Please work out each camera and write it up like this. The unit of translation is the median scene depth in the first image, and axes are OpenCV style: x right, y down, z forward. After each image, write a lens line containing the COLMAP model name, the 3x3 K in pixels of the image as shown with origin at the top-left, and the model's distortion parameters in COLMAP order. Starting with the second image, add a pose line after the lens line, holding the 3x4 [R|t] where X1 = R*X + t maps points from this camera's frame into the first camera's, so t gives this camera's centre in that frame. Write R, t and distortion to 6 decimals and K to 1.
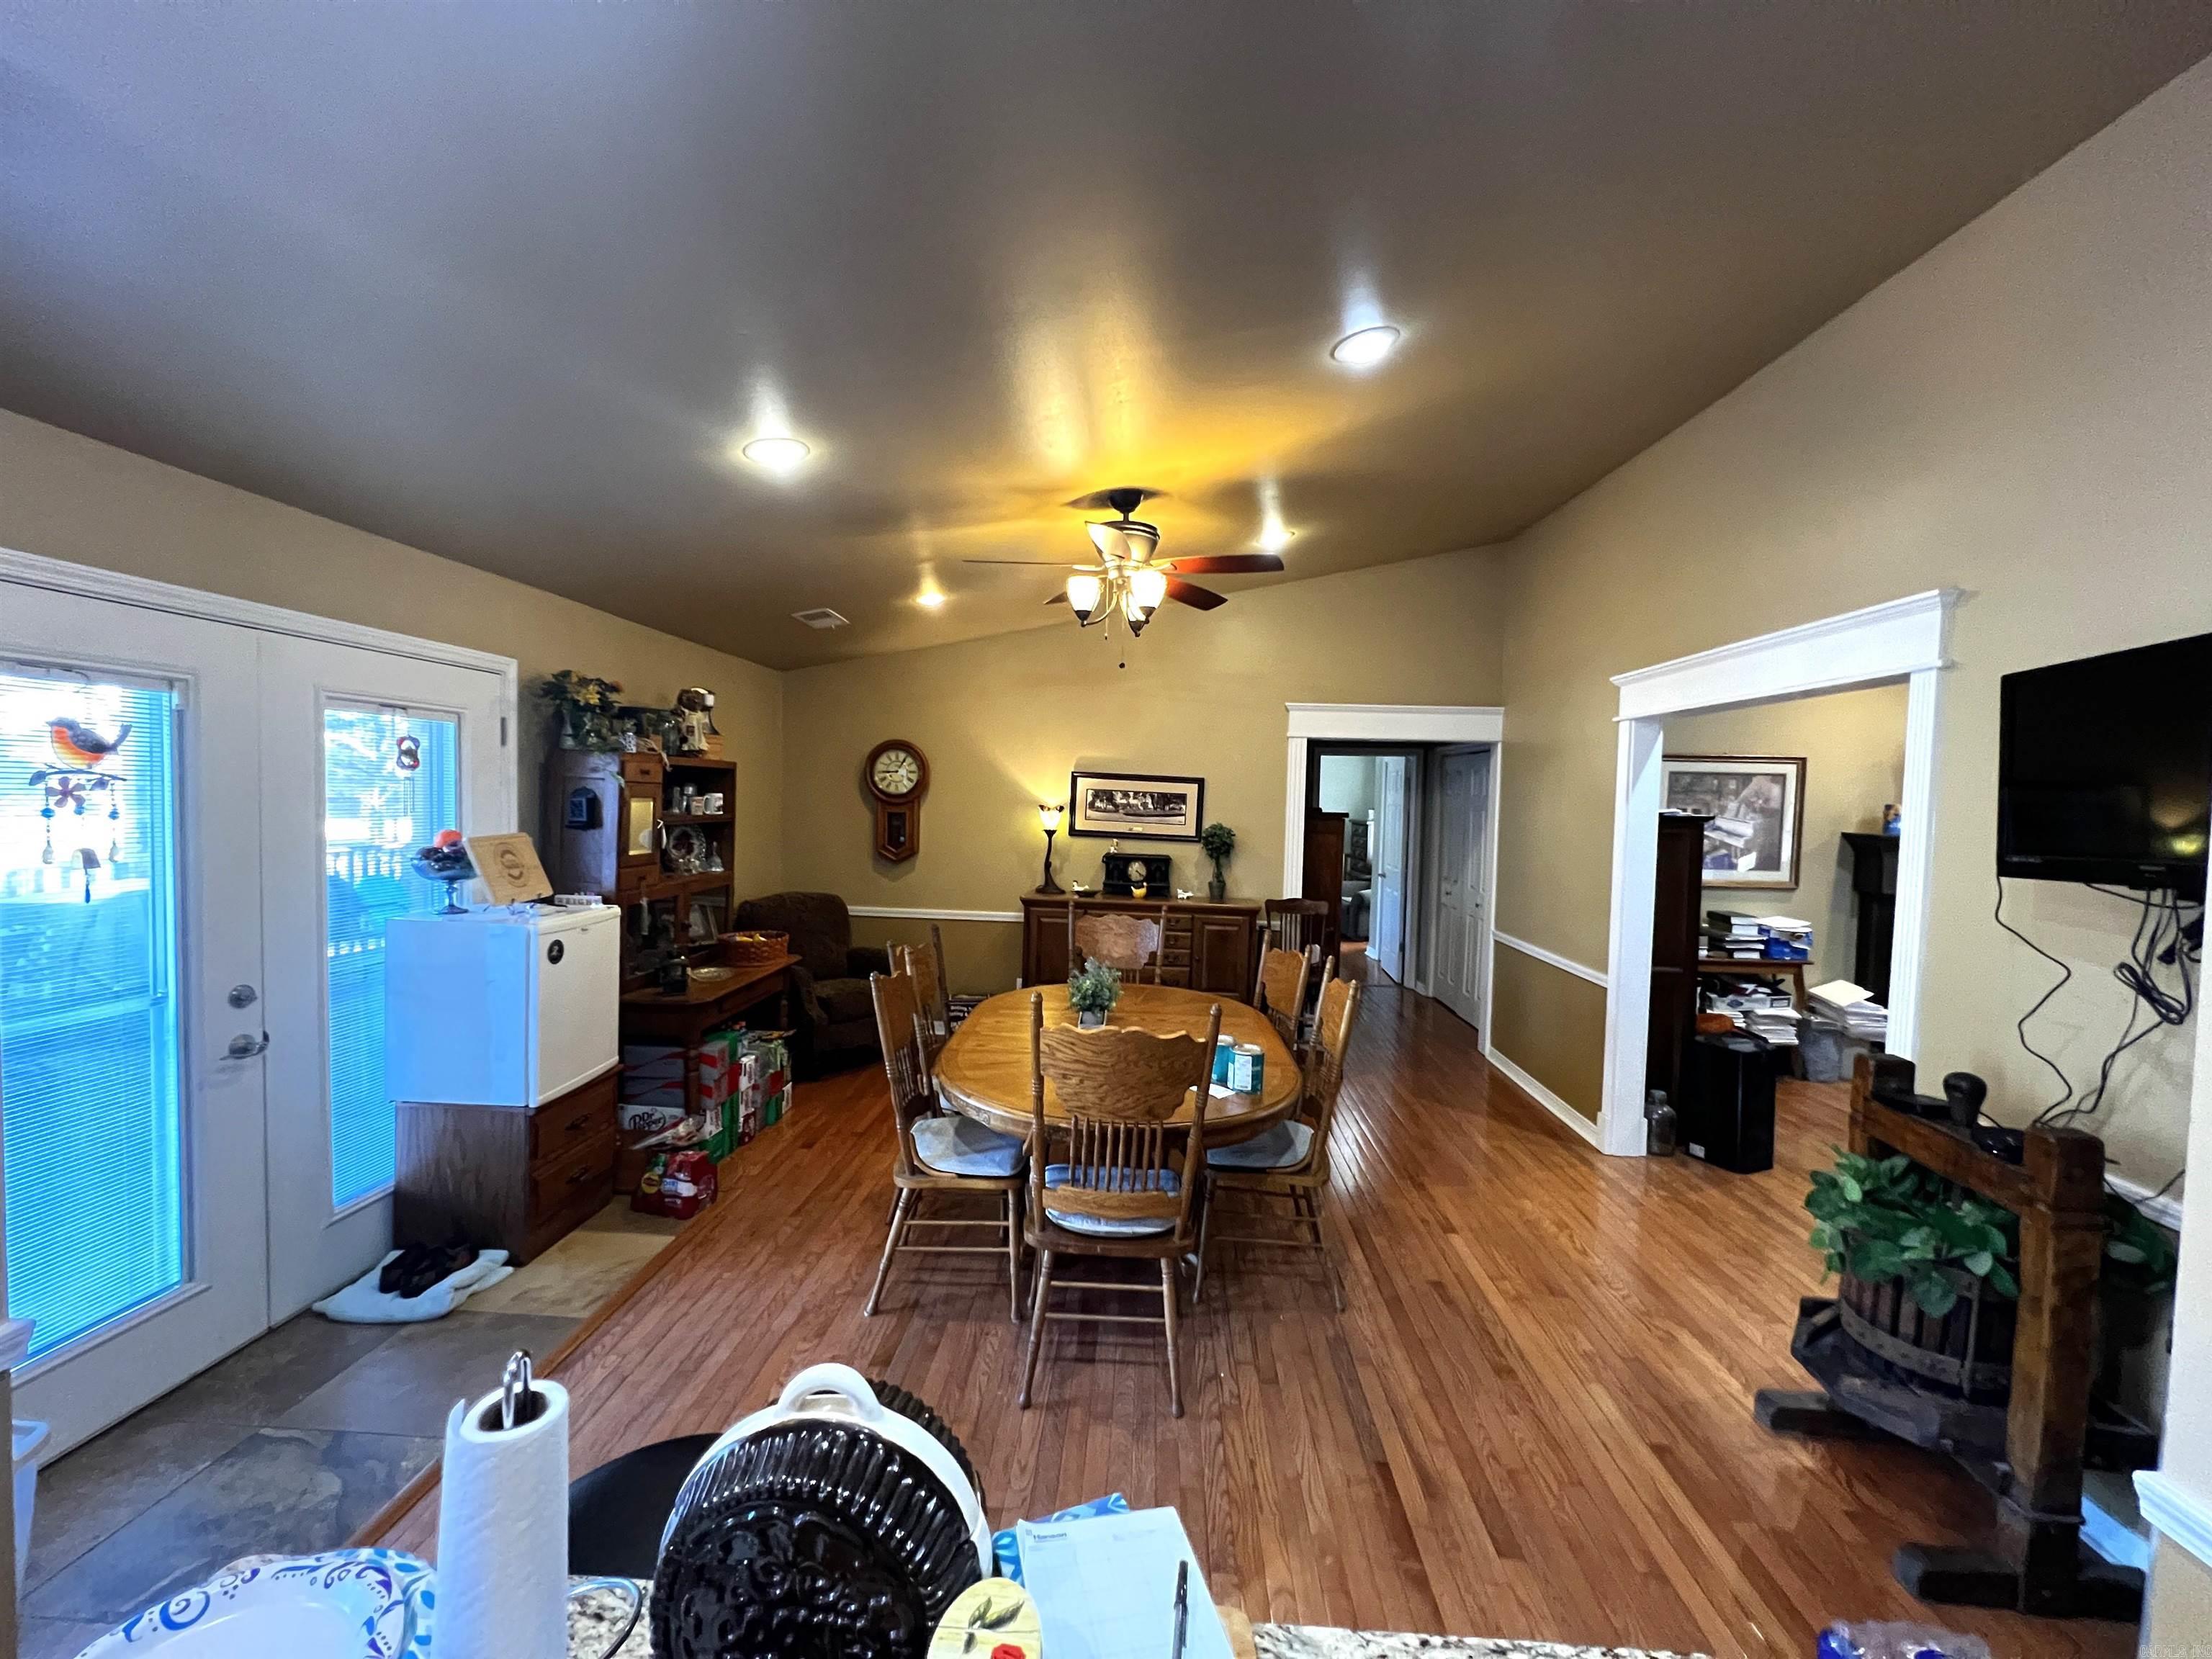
lens RADIAL K [[878.3, 0, 1114.9], [0, 878.3, 836.3], [0, 0, 1]] dist [-0.000751, -0.000538]
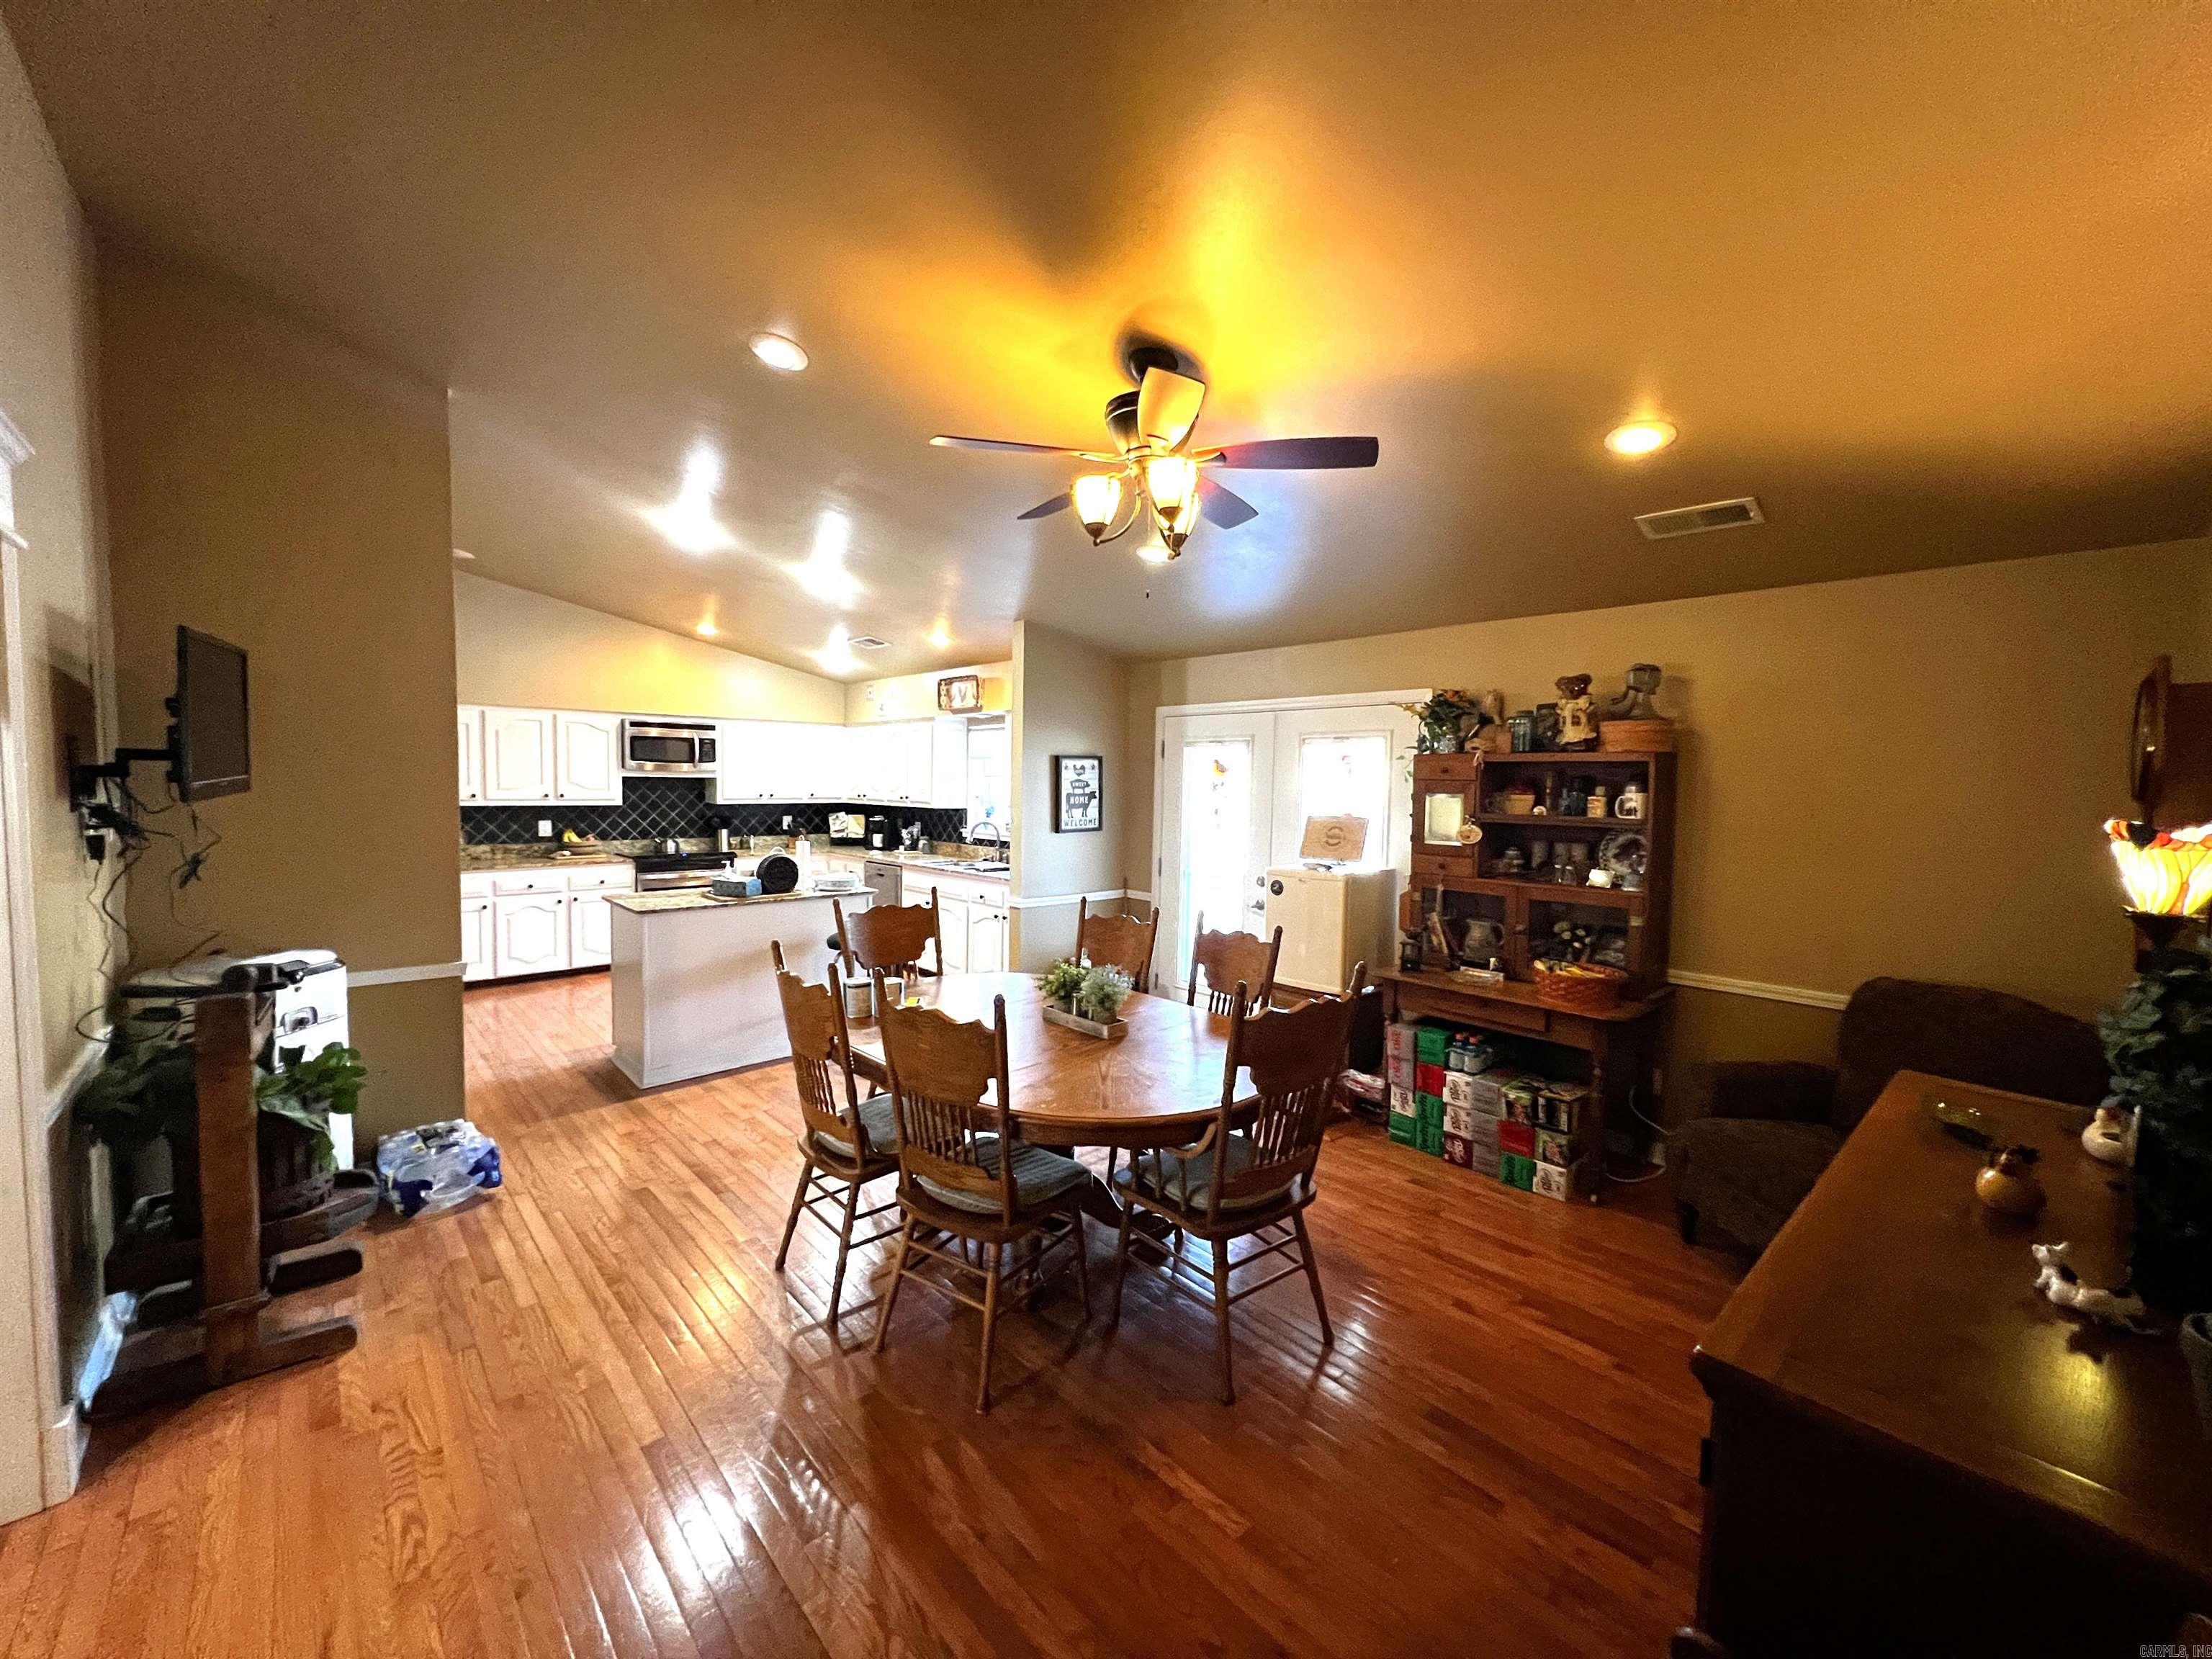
lens RADIAL K [[878.3, 0, 1109.2], [0, 878.3, 832.1], [0, 0, 1]] dist [-0.000751, -0.000538]
pose [[-0.696104, 0.003193, -0.717934, 0.546165], [-0.069671, 0.994970, 0.071978, -0.046150], [0.714552, 0.100123, -0.692380, 1.461238]]
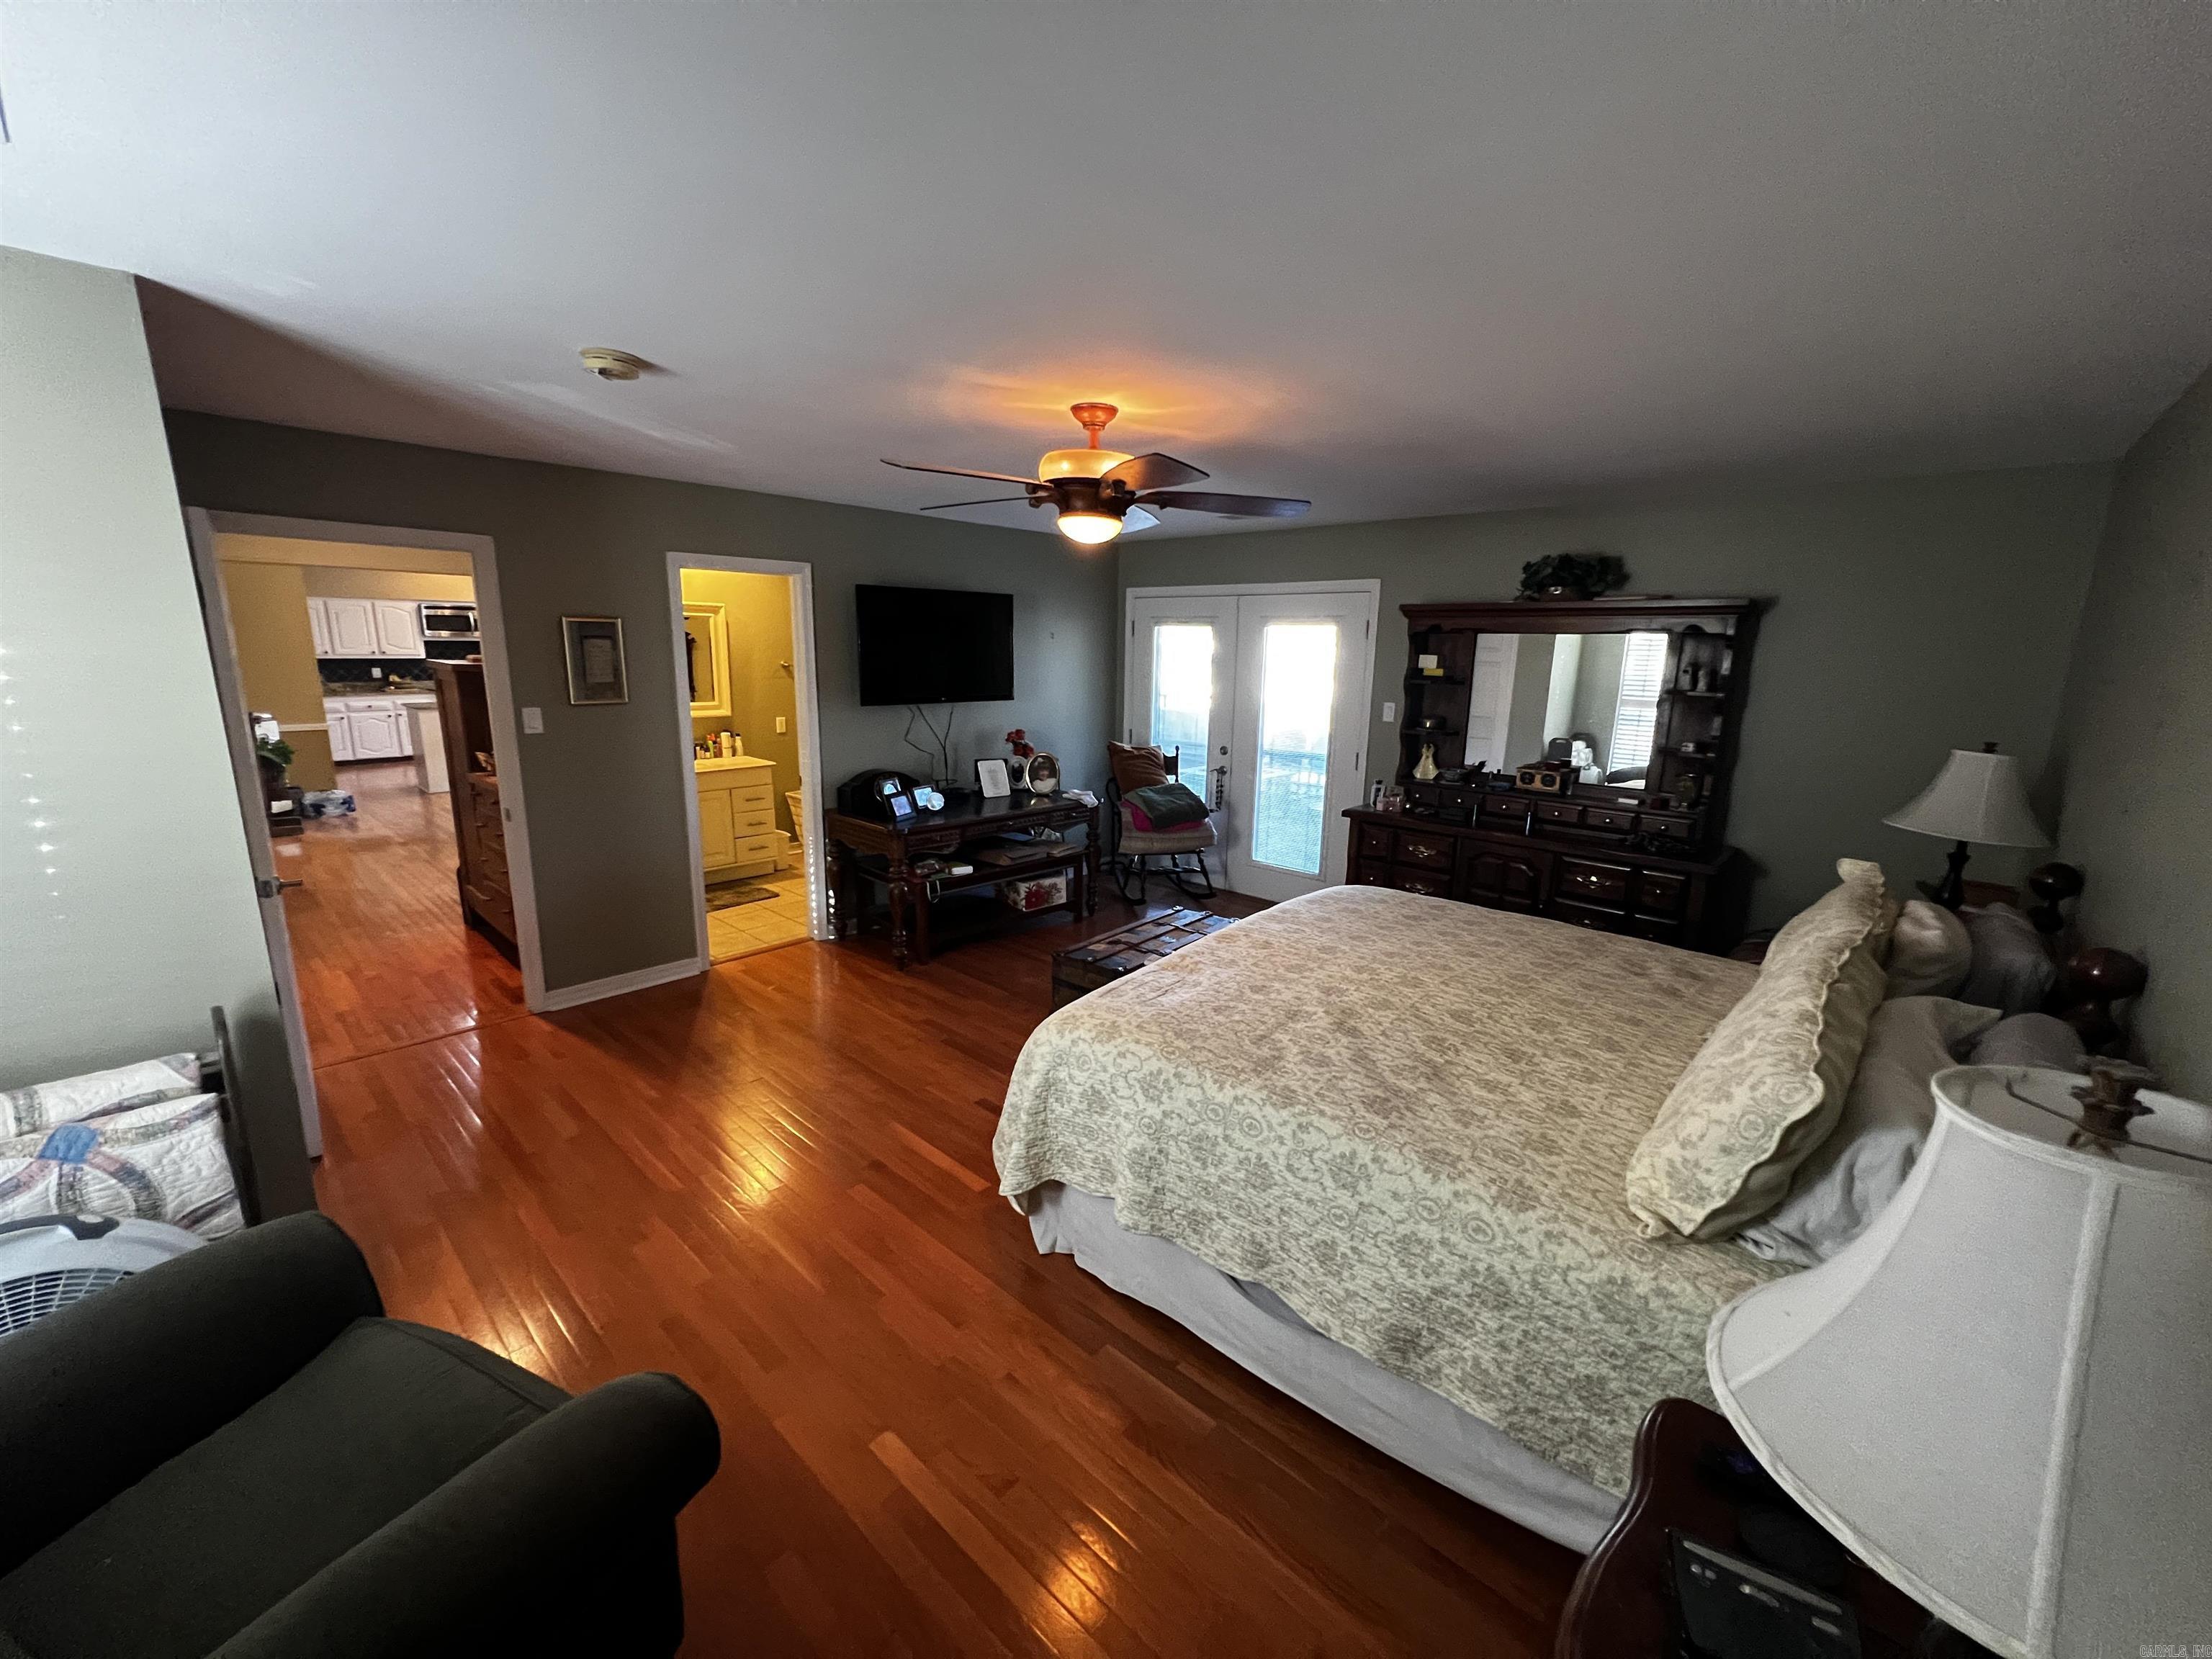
lens RADIAL K [[878.3, 0, 1107.7], [0, 878.3, 829.1], [0, 0, 1]] dist [-0.000751, -0.000538]
pose [[-0.633344, 0.122289, -0.764147, 0.876640], [-0.072407, 0.973740, 0.215844, -0.166749], [0.770476, 0.192033, -0.607858, 3.515367]]
